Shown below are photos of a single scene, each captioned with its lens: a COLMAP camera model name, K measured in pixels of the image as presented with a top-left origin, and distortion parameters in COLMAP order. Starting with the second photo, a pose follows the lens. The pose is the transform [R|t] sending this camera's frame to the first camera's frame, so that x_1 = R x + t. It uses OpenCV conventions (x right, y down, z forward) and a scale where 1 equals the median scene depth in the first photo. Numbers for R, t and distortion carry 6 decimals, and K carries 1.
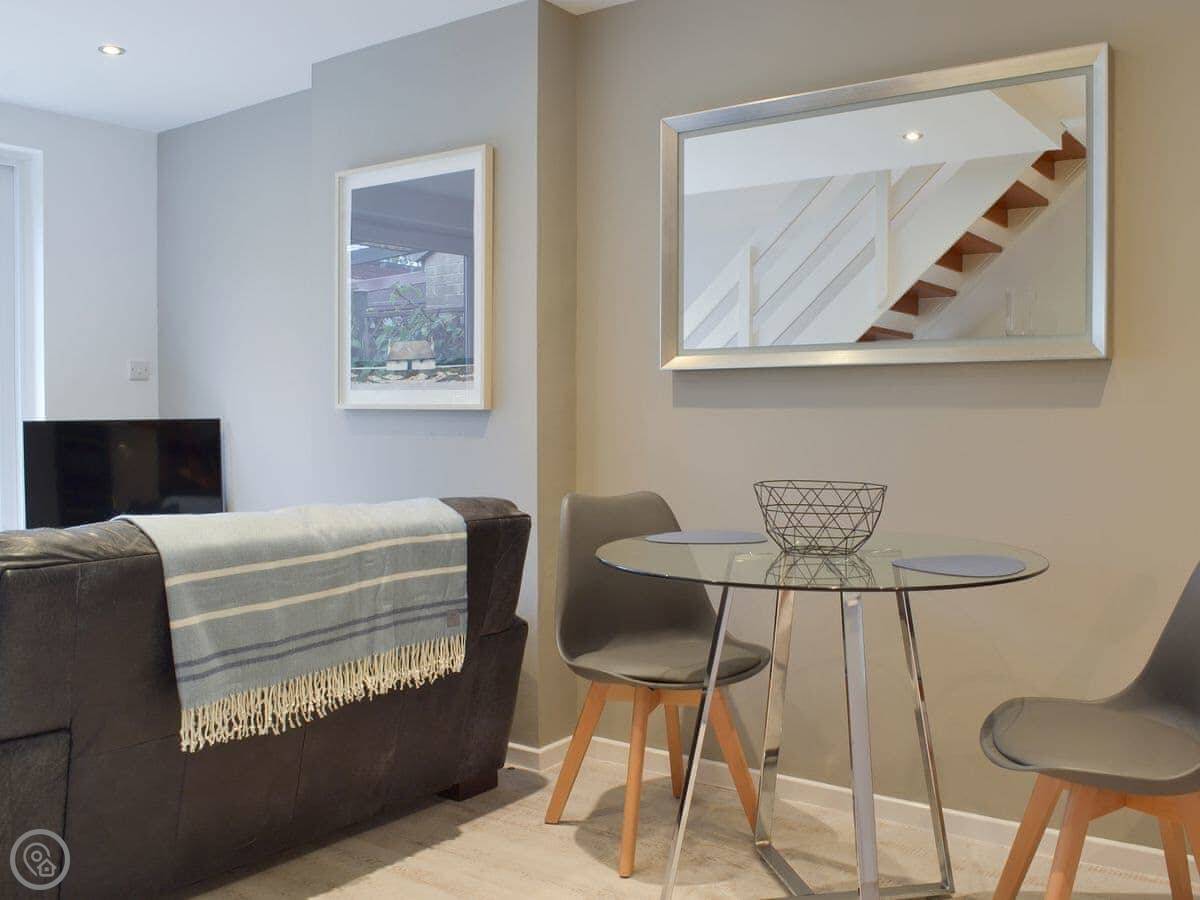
lens RADIAL K [[1080.7, 0, 604.2], [0, 1080.7, 452.6], [0, 0, 1]] dist [-0.061665, -0.001110]
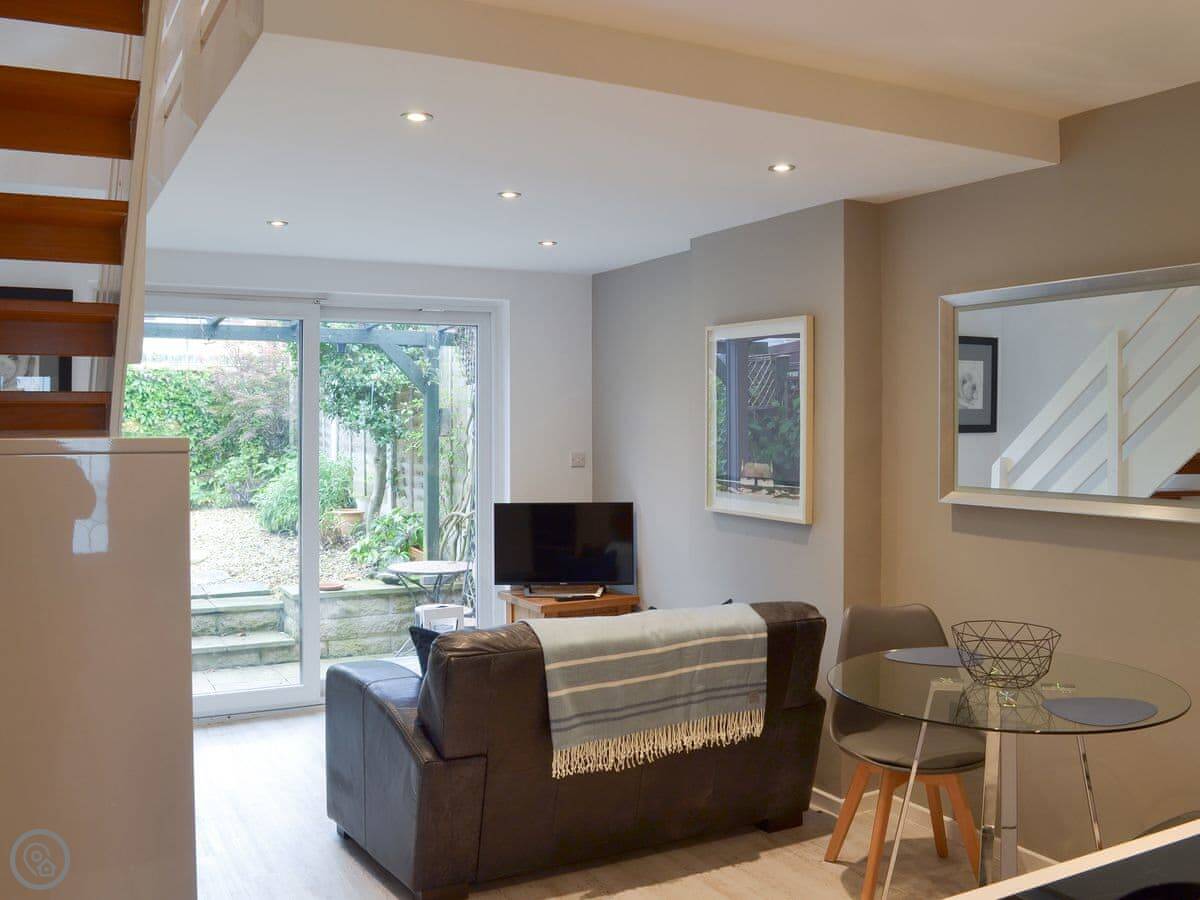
lens RADIAL K [[1058.1, 0, 598.6], [0, 1058.1, 421.4], [0, 0, 1]] dist [-0.054937, 0.003027]
pose [[0.906268, -0.004699, -0.422677, 0.246134], [-0.011945, 0.999254, -0.036721, -0.142680], [0.422535, 0.038328, 0.905536, -0.296235]]
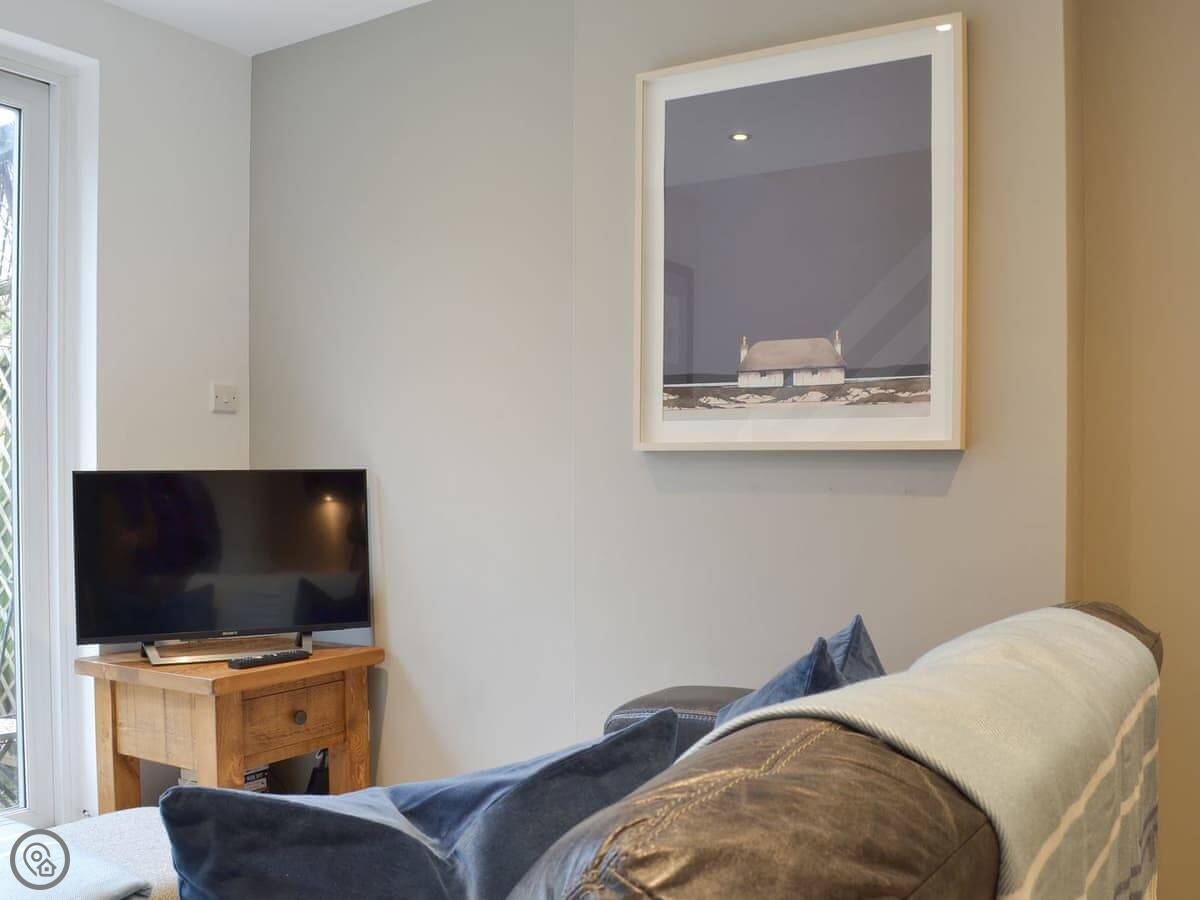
lens RADIAL K [[1134.5, 0, 635.9], [0, 1134.5, 499.3], [0, 0, 1]] dist [-0.061152, -0.002042]
pose [[0.996791, 0.000609, 0.080044, -0.433508], [0.000603, 0.999886, -0.015109, -0.003641], [-0.080044, 0.015109, 0.996677, 0.497971]]
